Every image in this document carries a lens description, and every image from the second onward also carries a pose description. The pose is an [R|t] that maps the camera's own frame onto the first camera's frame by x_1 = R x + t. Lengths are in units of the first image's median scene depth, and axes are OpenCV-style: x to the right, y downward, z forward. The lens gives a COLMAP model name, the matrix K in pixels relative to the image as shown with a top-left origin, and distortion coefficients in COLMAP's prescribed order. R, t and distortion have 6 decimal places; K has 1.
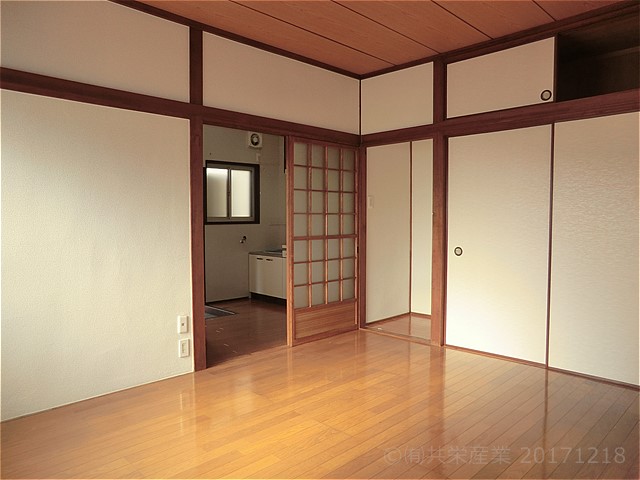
lens RADIAL K [[454.9, 0, 320.0], [0, 454.9, 240.0], [0, 0, 1]] dist [-0.008430, -0.000467]
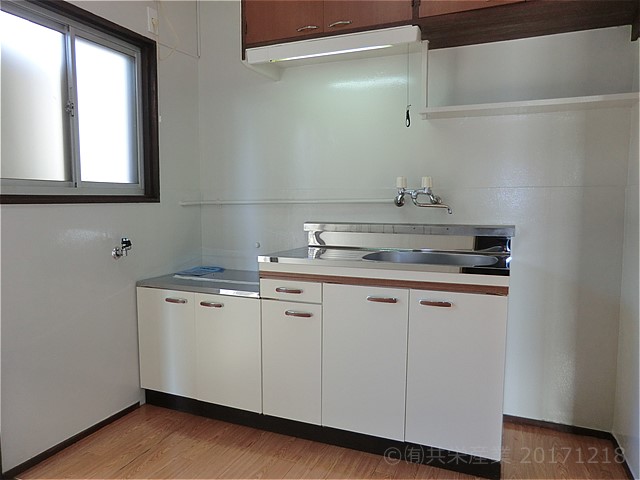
lens RADIAL K [[454.9, 0, 320.0], [0, 454.9, 240.0], [0, 0, 1]] dist [-0.008430, -0.000467]
pose [[0.927825, -0.028844, 0.371899, -0.151808], [0.013442, 0.998944, 0.043939, -0.019629], [-0.372774, -0.035769, 0.927233, 0.605048]]
